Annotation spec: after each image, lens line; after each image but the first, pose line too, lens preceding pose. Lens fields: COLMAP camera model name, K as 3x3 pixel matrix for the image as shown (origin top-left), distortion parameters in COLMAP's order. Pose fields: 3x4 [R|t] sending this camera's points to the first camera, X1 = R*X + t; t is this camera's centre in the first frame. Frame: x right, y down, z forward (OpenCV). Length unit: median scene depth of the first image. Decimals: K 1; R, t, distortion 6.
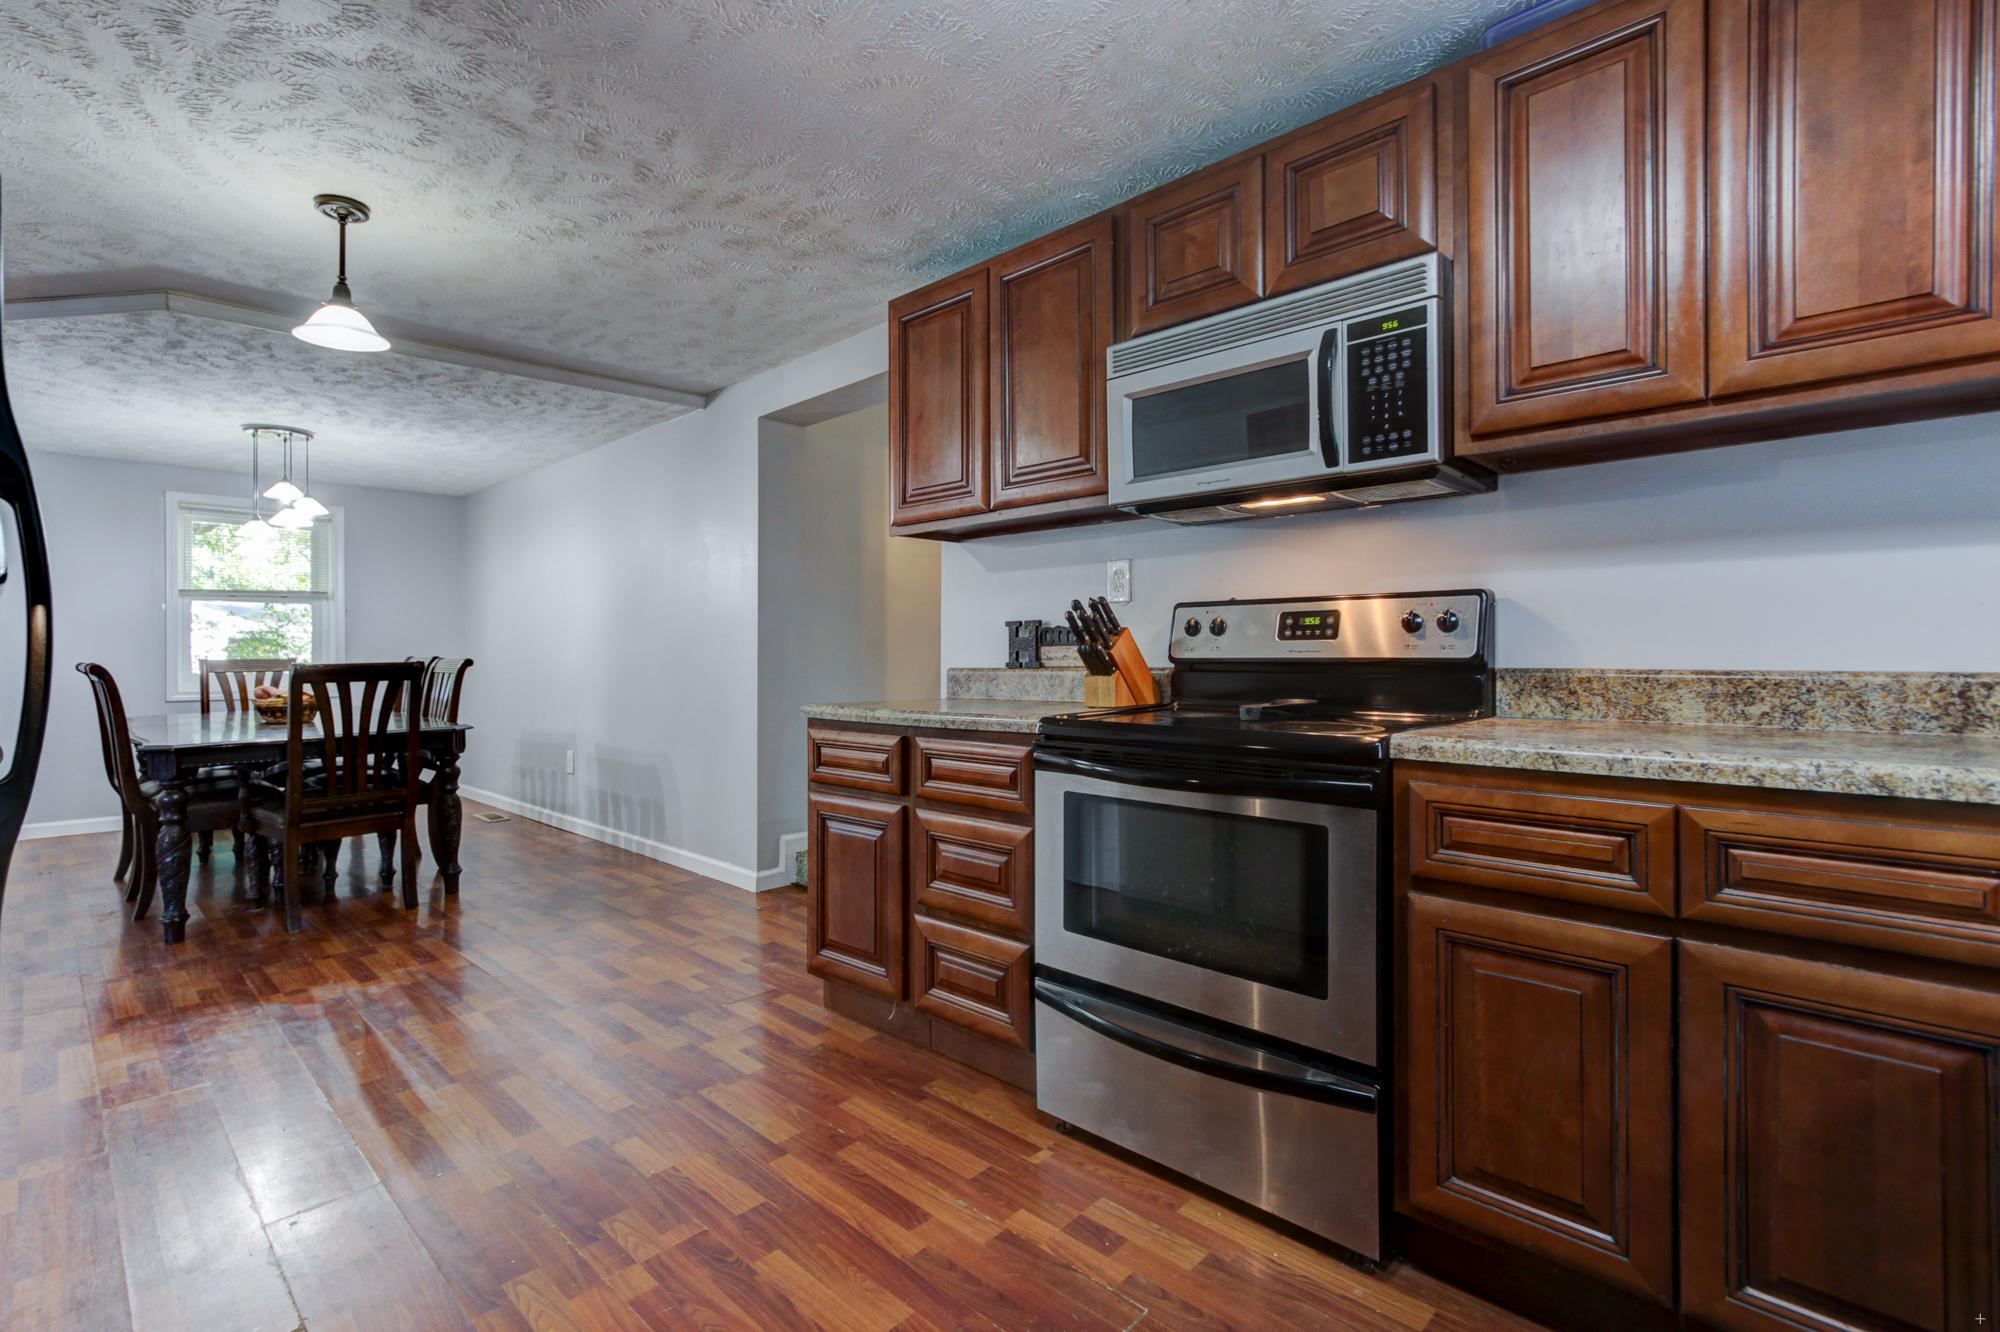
lens RADIAL K [[954.3, 0, 994.6], [0, 954.3, 654.3], [0, 0, 1]] dist [0.003820, 0.002833]
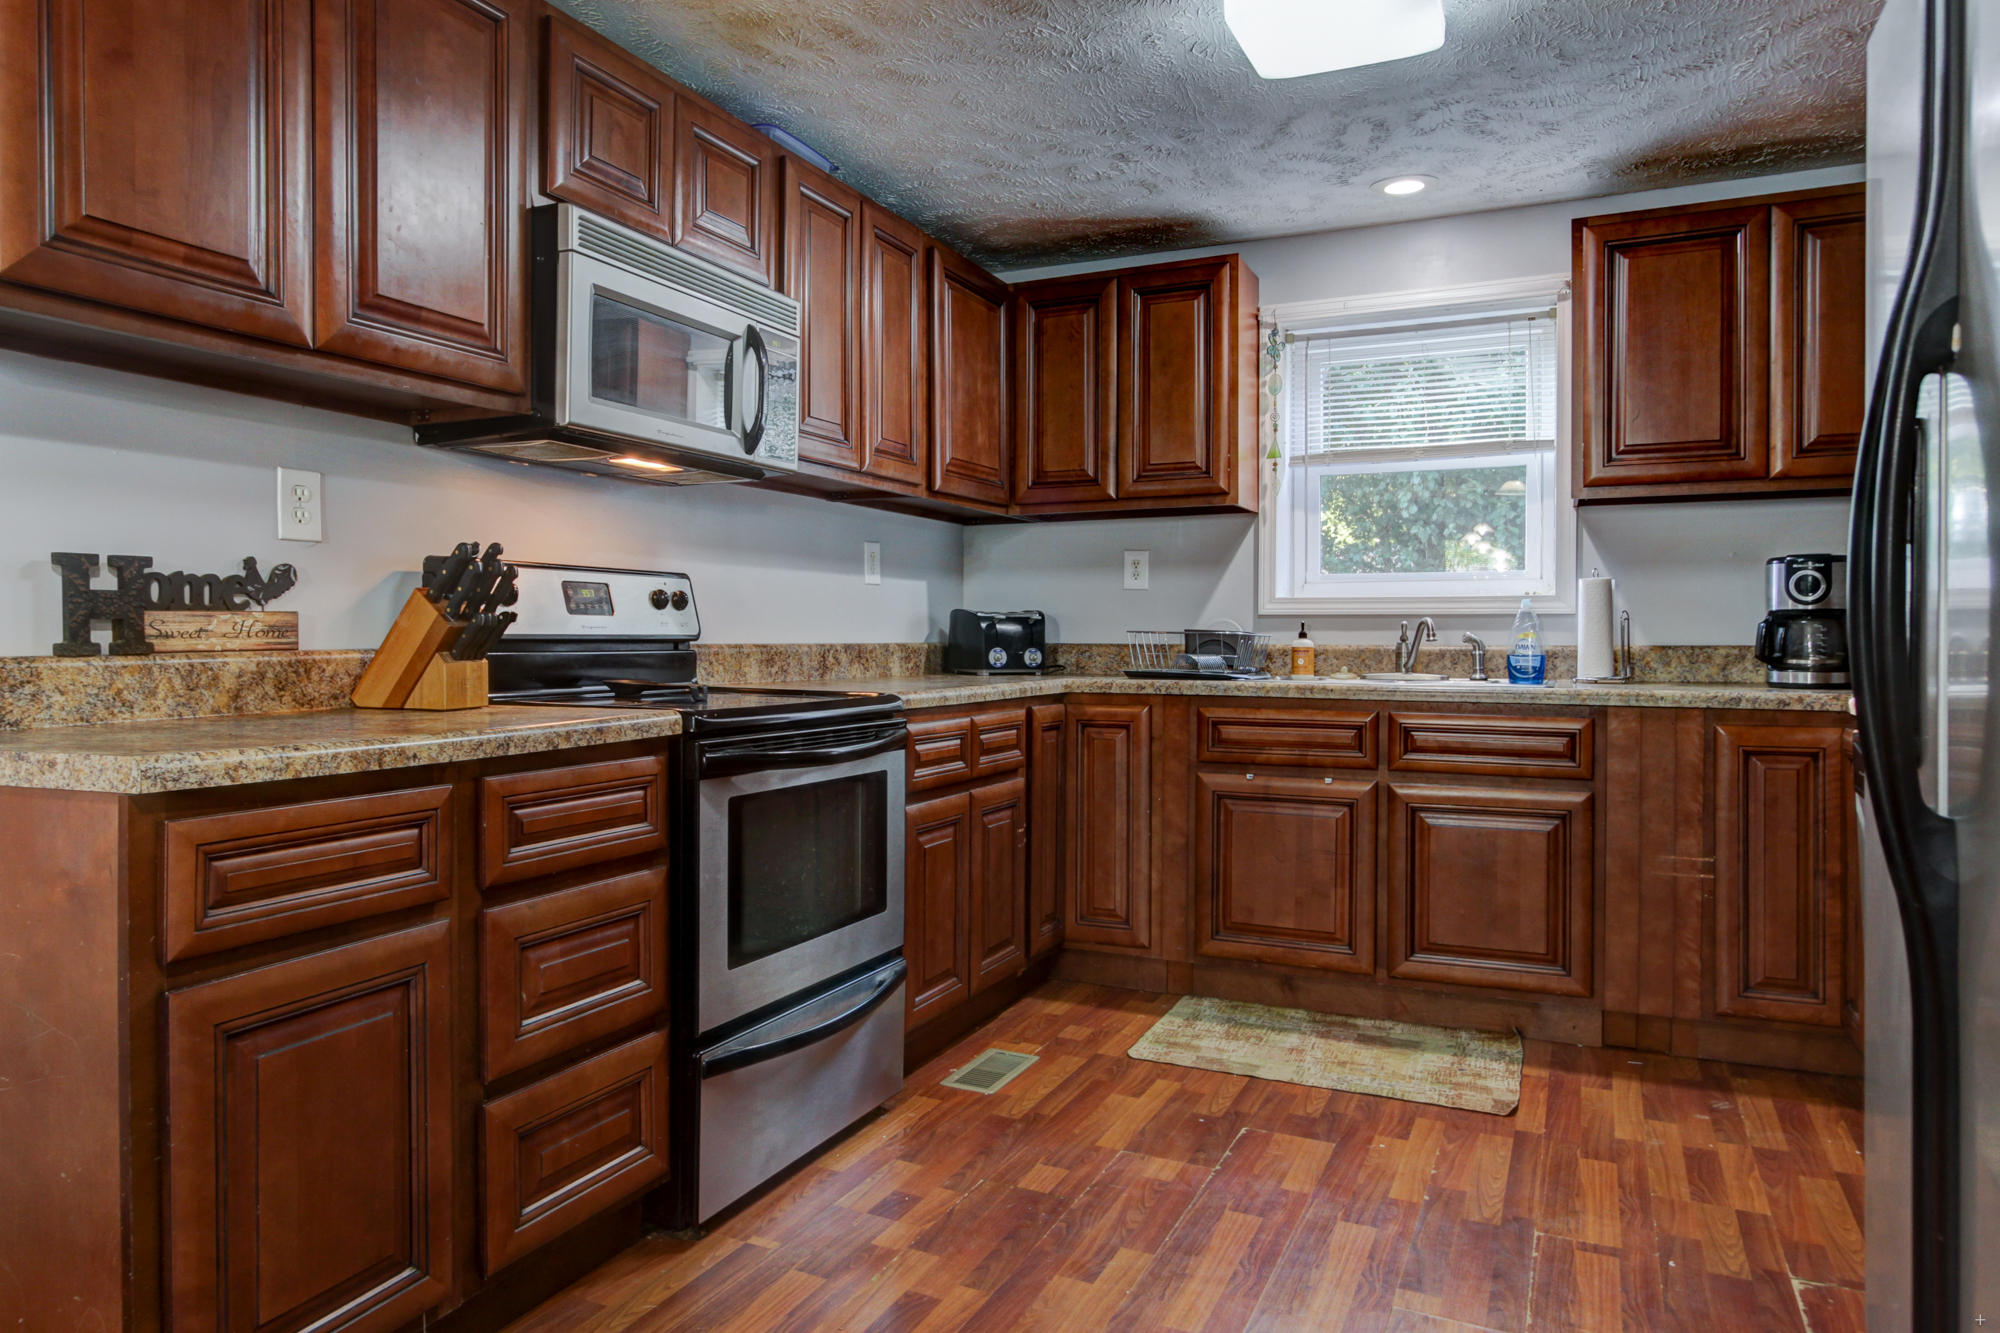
lens RADIAL K [[1327.0, 0, 914.6], [0, 1327.0, 657.1], [0, 0, 1]] dist [-0.017255, 0.010384]
pose [[-0.301139, -0.010220, 0.953525, -0.965250], [0.002409, 0.999931, 0.011478, 0.011929], [-0.953577, 0.005754, -0.301094, 1.102639]]
